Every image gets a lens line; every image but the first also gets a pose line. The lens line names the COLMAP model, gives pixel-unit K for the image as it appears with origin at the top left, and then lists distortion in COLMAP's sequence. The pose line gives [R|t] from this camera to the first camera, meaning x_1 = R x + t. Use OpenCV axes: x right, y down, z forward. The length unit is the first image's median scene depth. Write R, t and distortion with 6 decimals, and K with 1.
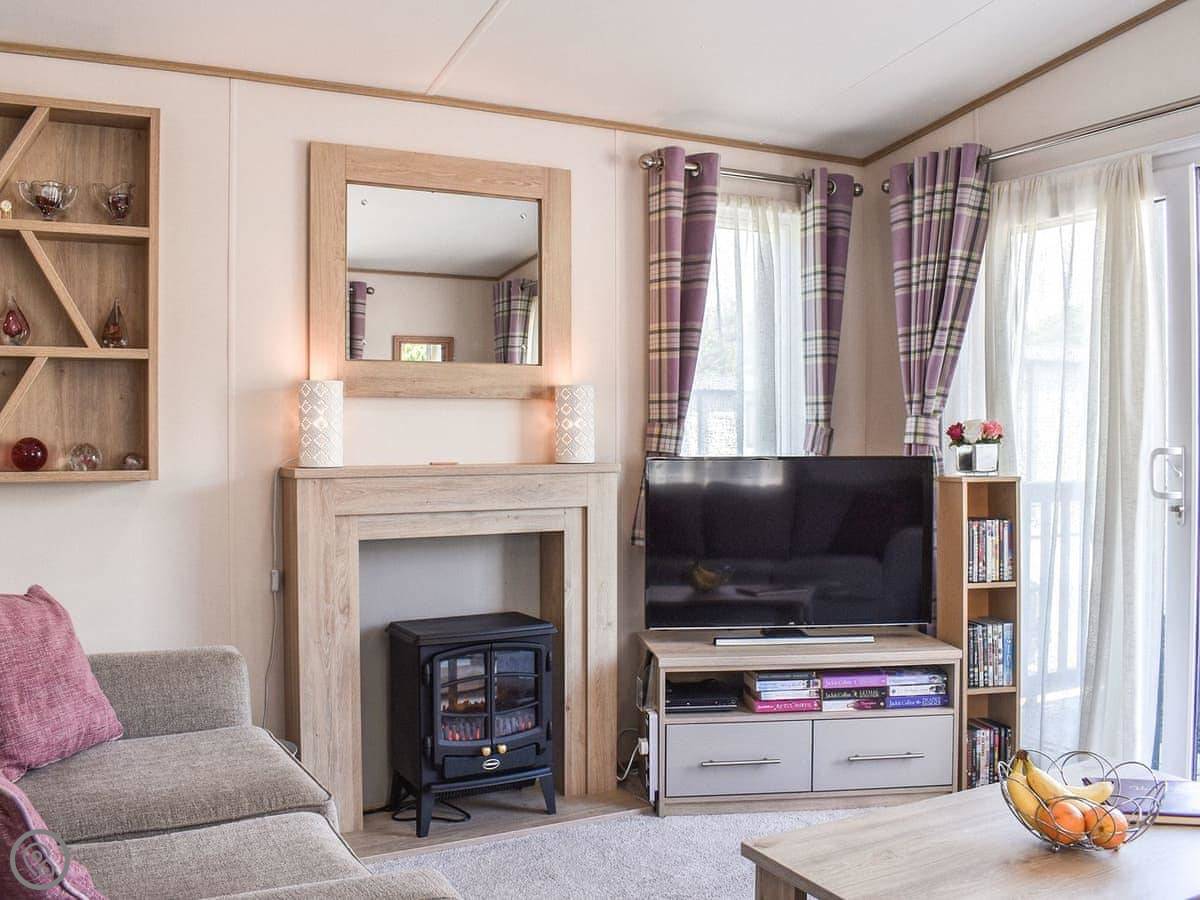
lens RADIAL K [[1044.9, 0, 569.5], [0, 1044.9, 453.3], [0, 0, 1]] dist [-0.097426, -0.001233]
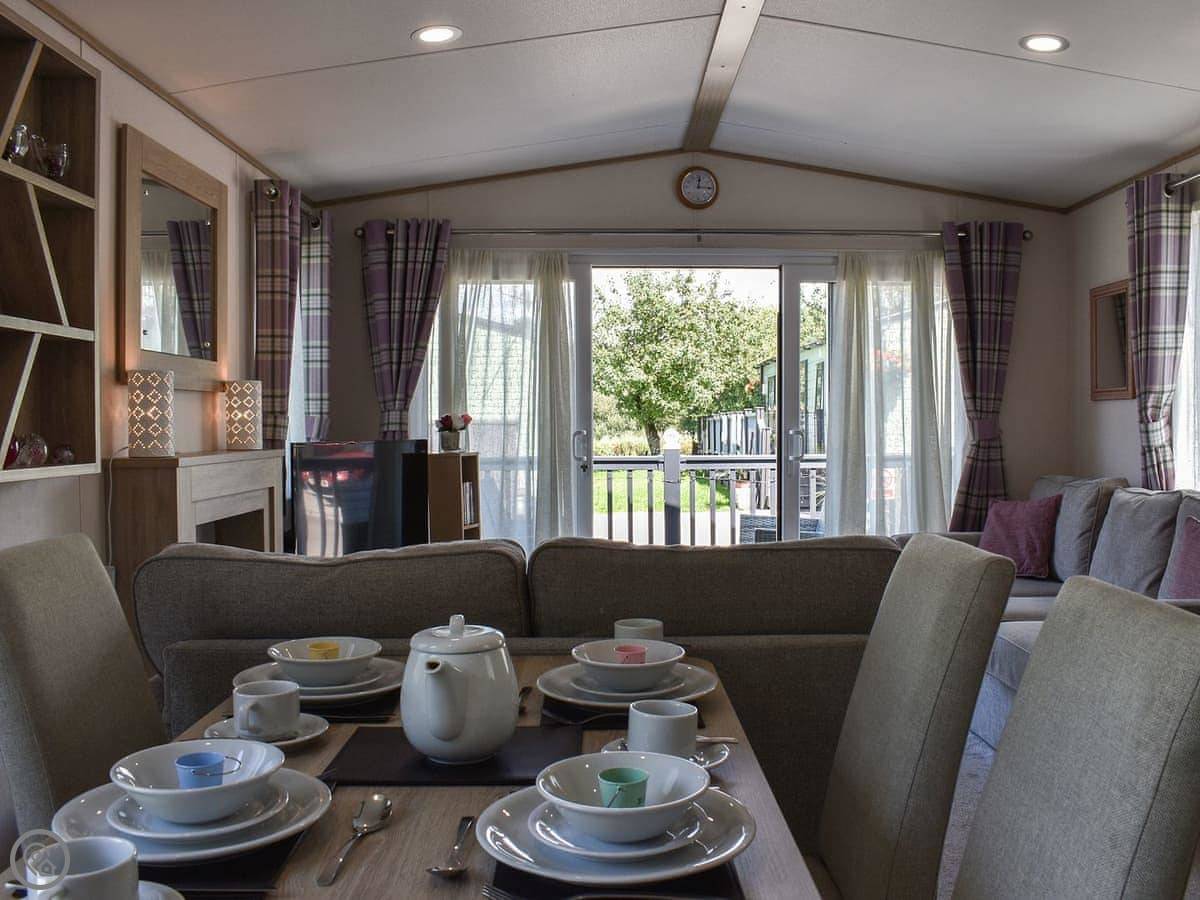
lens RADIAL K [[1068.2, 0, 600.0], [0, 1068.2, 450.0], [0, 0, 1]] dist [-0.093026, 0.011932]
pose [[0.451176, -0.022935, 0.892140, -0.881068], [0.019674, 0.999682, 0.015750, -0.000859], [-0.892218, 0.010446, 0.451484, 0.149308]]
